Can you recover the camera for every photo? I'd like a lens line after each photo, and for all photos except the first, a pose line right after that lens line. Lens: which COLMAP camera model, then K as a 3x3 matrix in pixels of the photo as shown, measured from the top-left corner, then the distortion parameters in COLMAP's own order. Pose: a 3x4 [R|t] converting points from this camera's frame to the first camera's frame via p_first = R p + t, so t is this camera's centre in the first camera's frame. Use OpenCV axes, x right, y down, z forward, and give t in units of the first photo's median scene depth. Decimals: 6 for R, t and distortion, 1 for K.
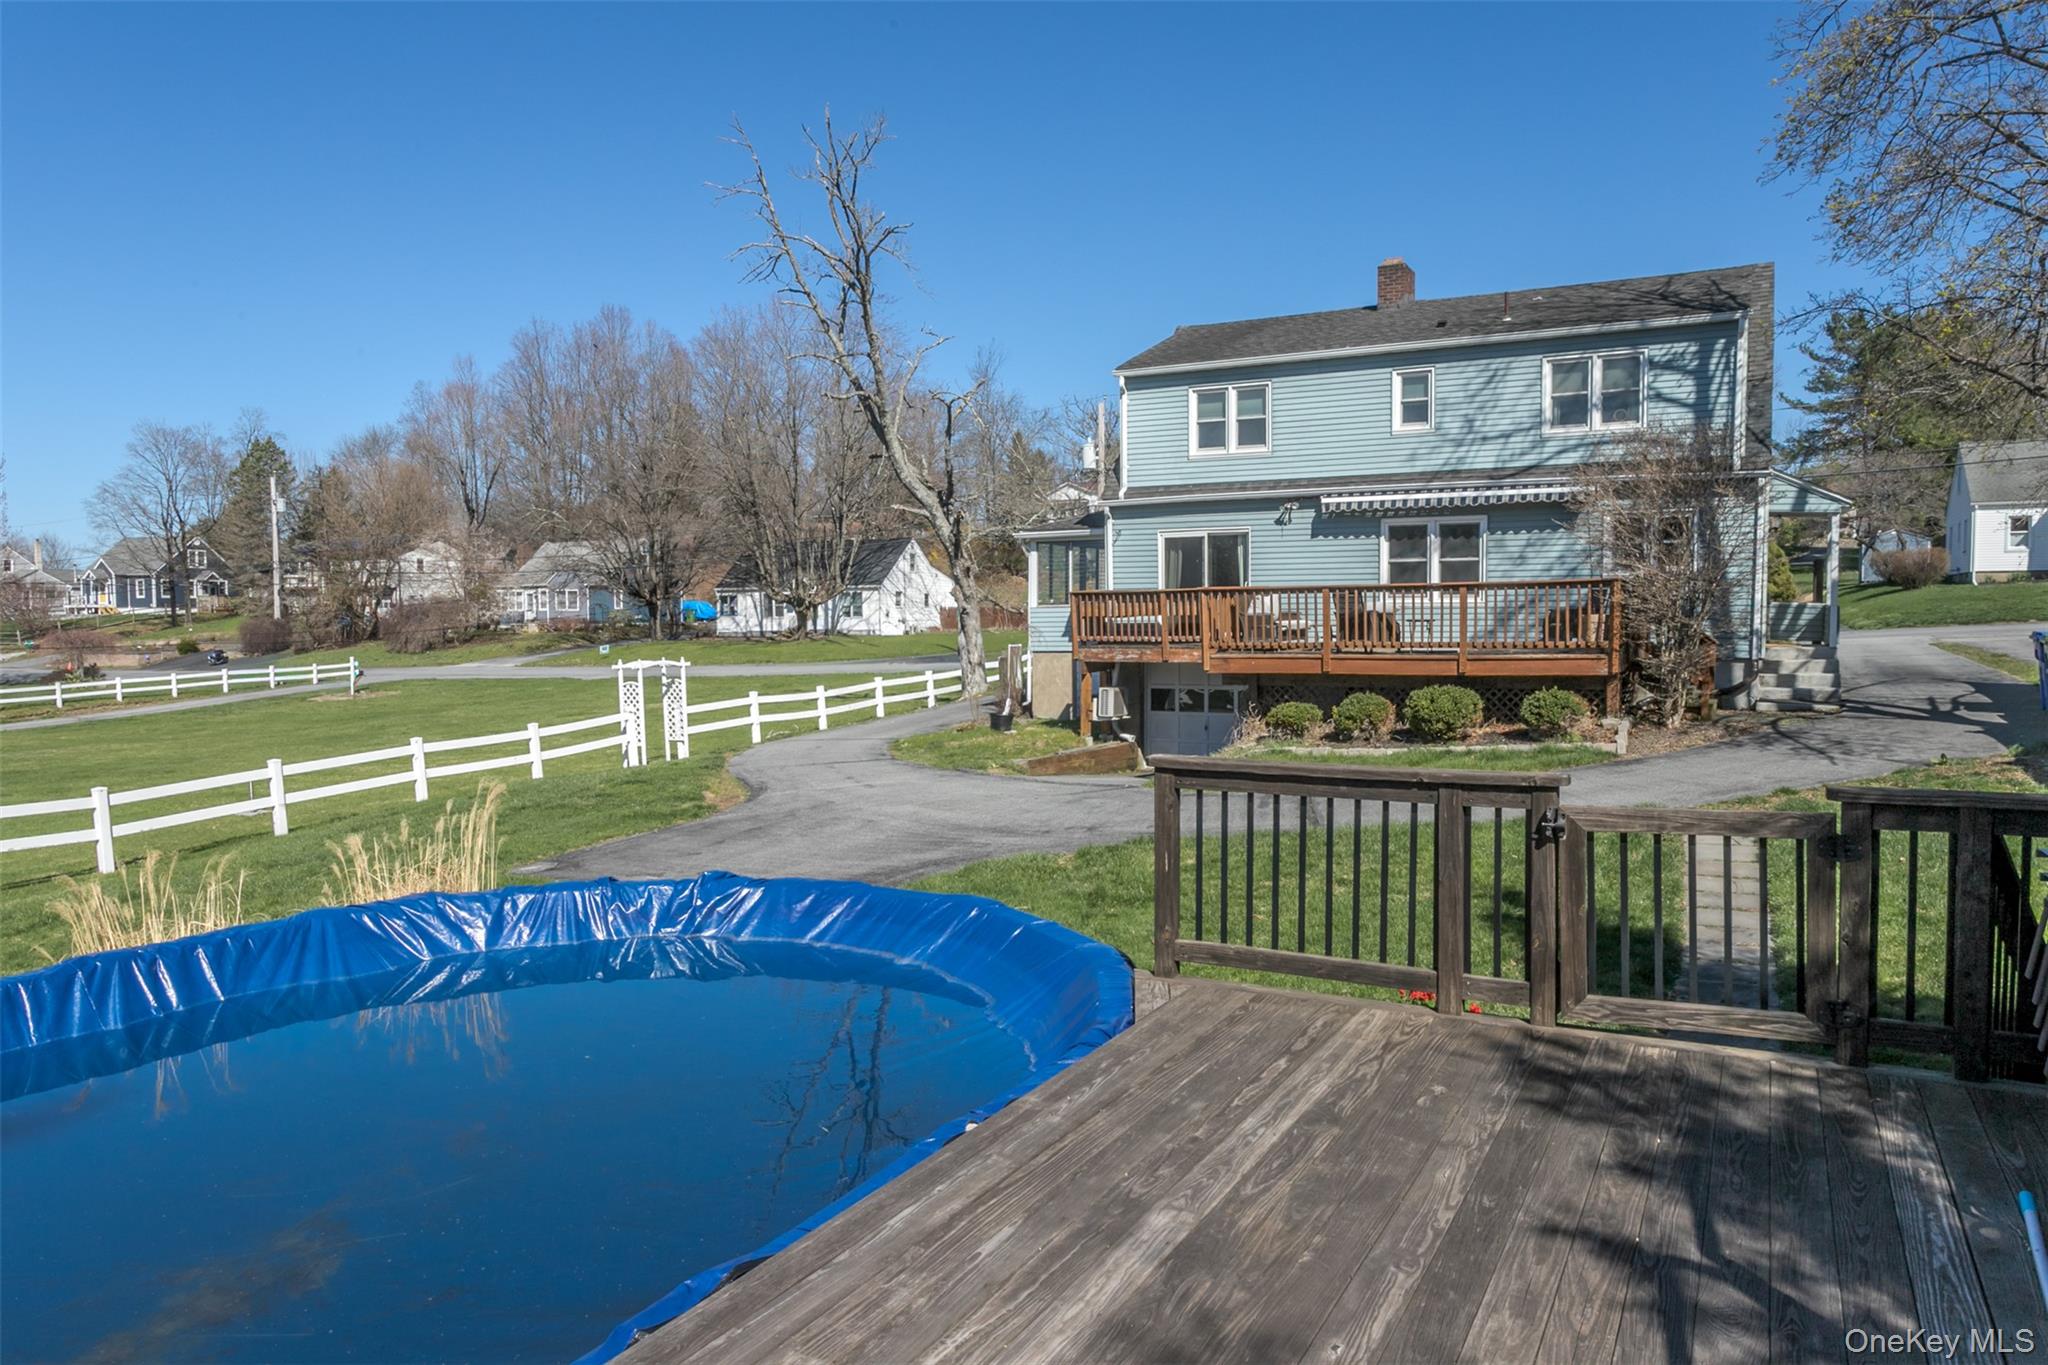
lens RADIAL K [[1447.0, 0, 1024.0], [0, 1447.0, 682.5], [0, 0, 1]] dist [-0.022035, 0.002843]
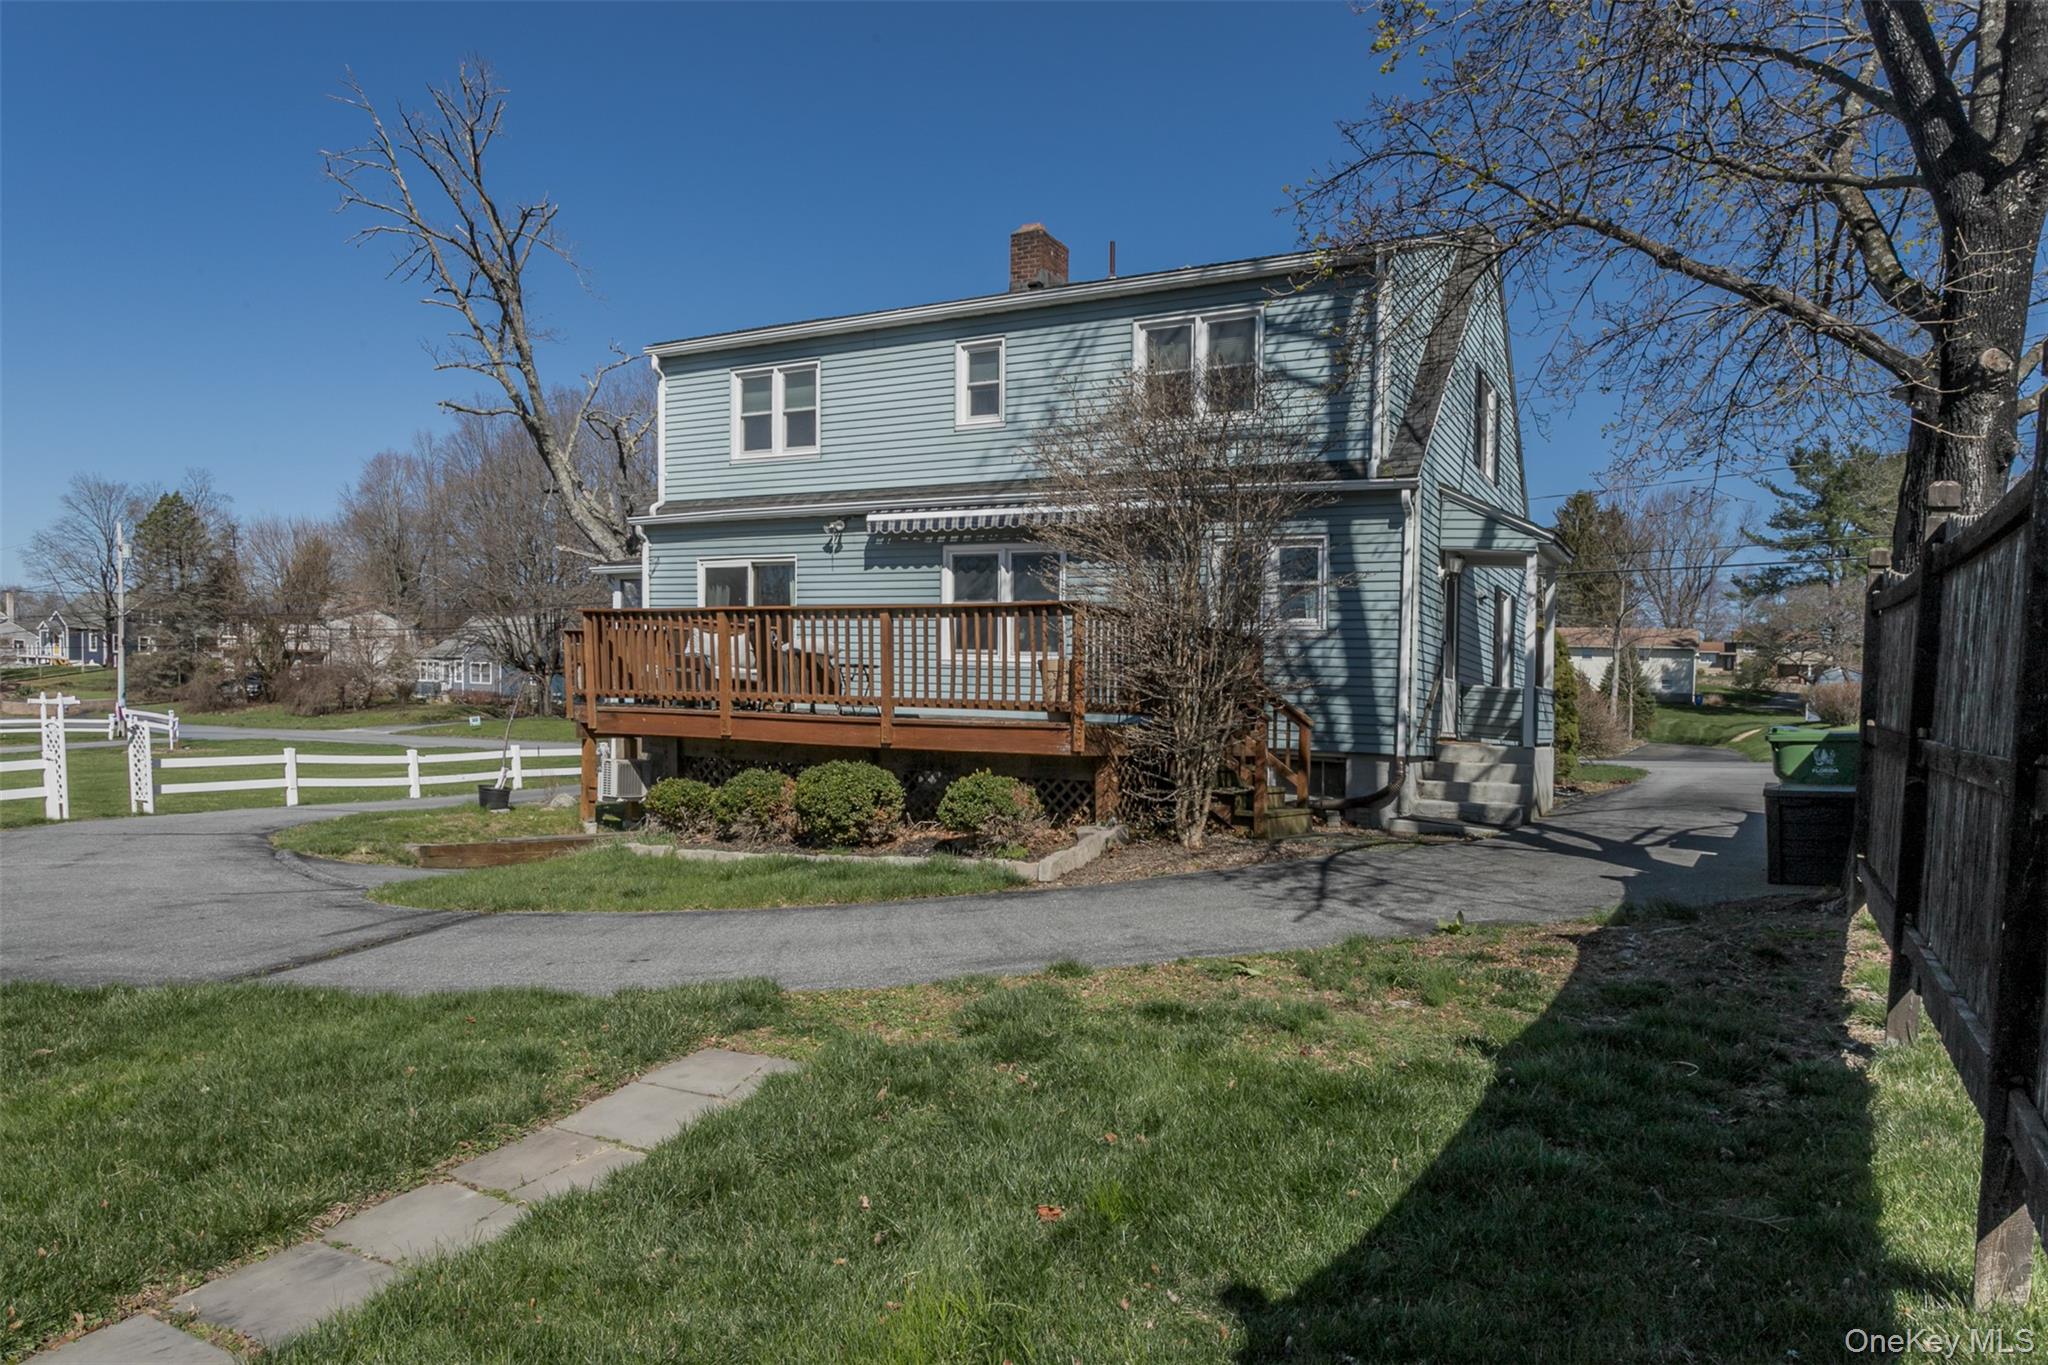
lens RADIAL K [[1344.6, 0, 1016.5], [0, 1344.6, 718.0], [0, 0, 1]] dist [-0.005977, 0.000596]
pose [[0.997756, 0.053281, -0.040547, 0.314393], [-0.055398, 0.997056, -0.053008, 0.008446], [0.037603, 0.055135, 0.997771, 0.319995]]
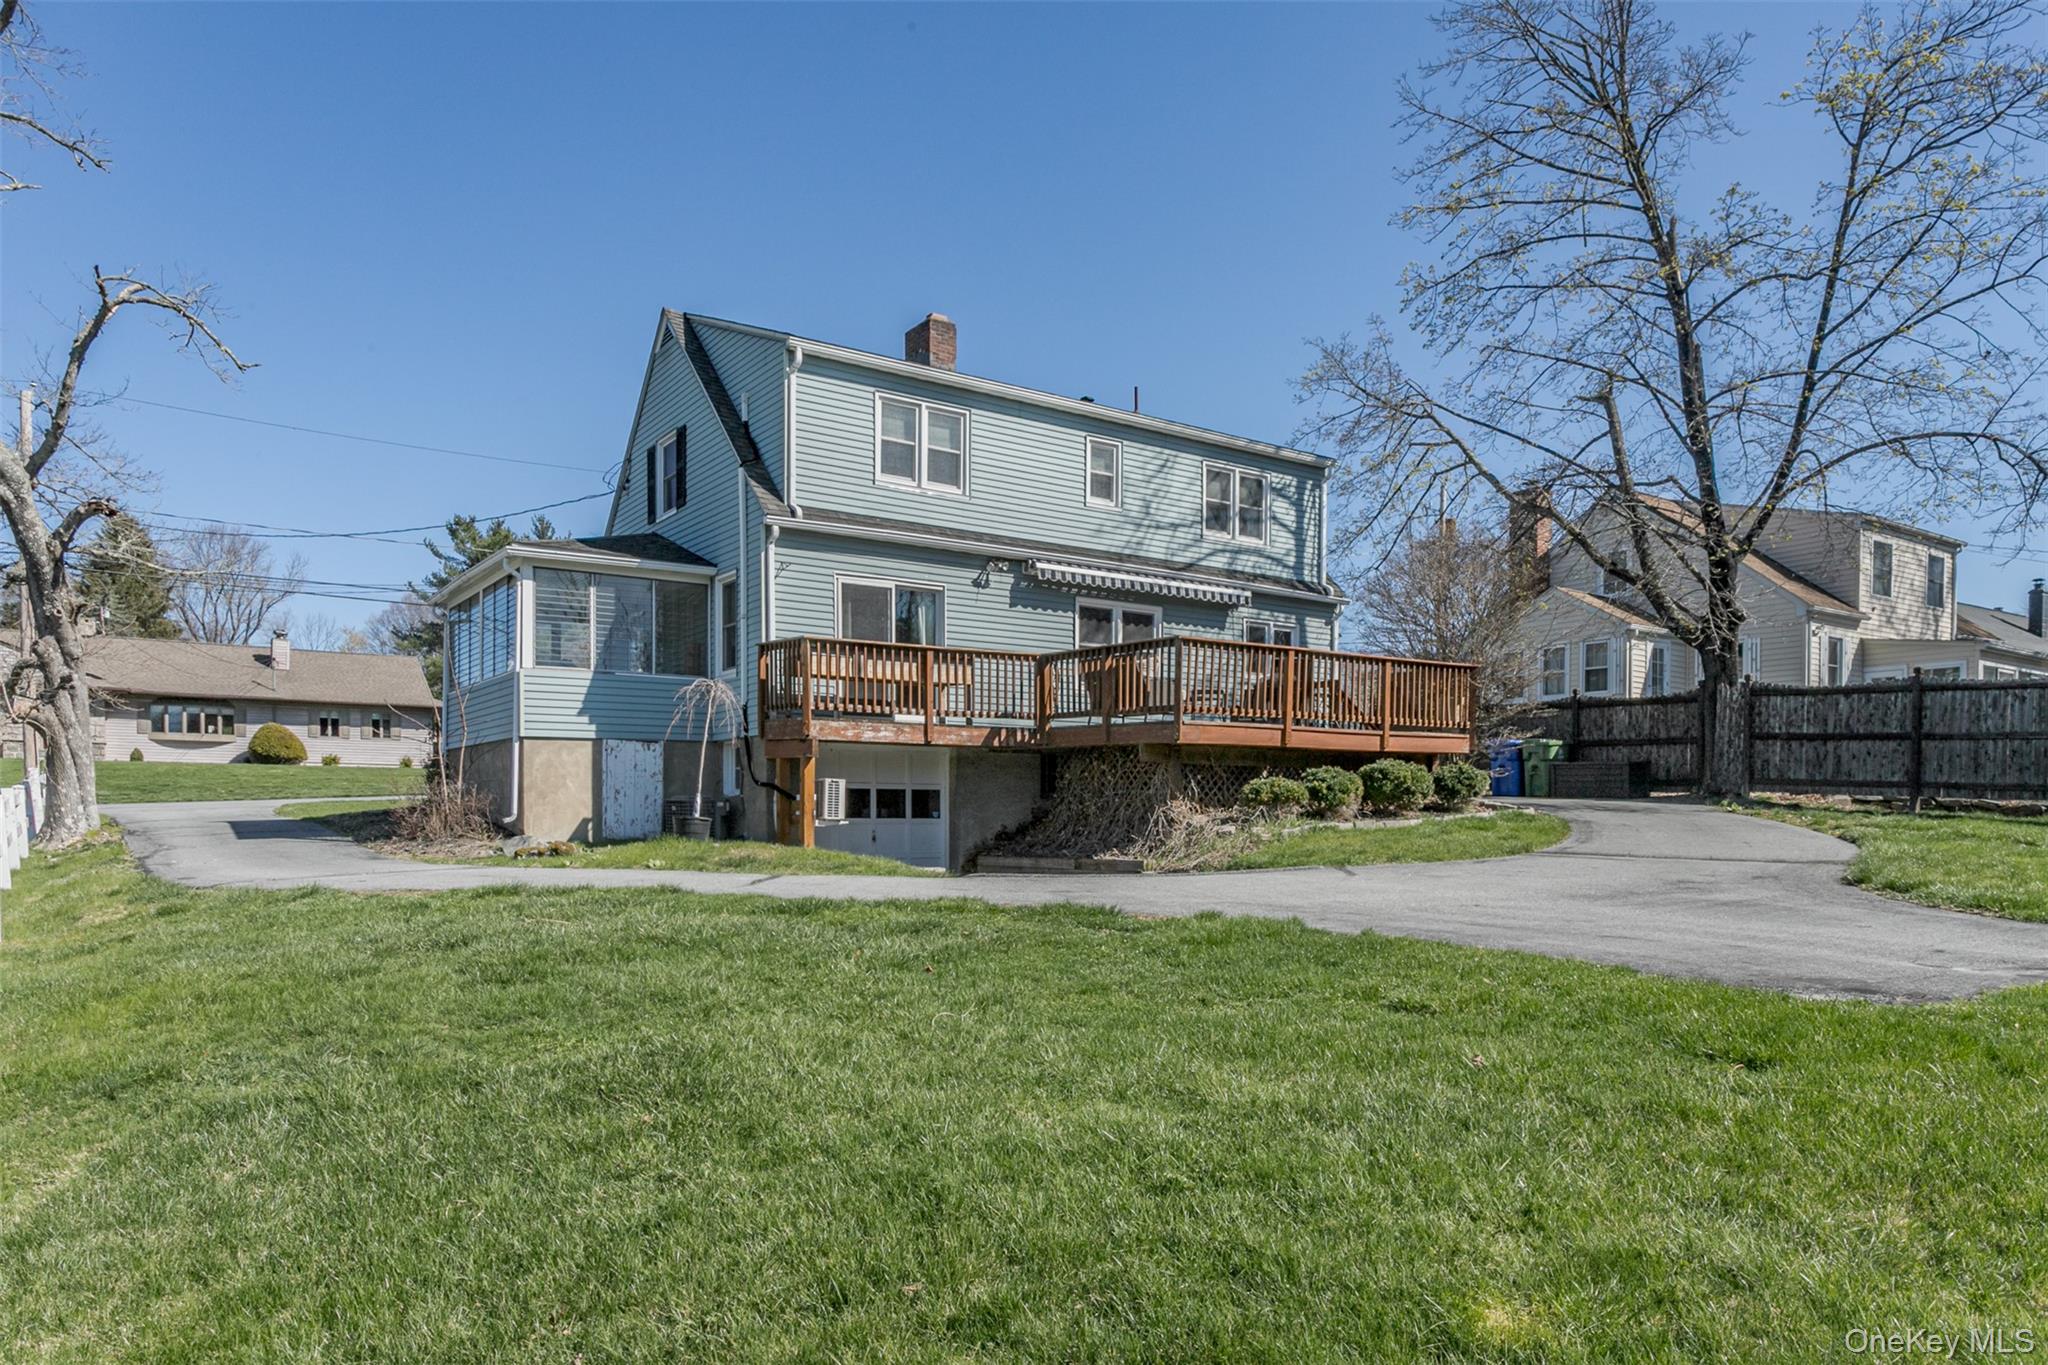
lens RADIAL K [[1344.6, 0, 1016.5], [0, 1344.6, 718.0], [0, 0, 1]] dist [-0.005977, 0.000596]
pose [[0.458396, 0.073619, 0.885694, -0.494943], [0.035806, 0.994224, -0.101171, 0.044568], [-0.888026, 0.078089, 0.453113, 0.652307]]
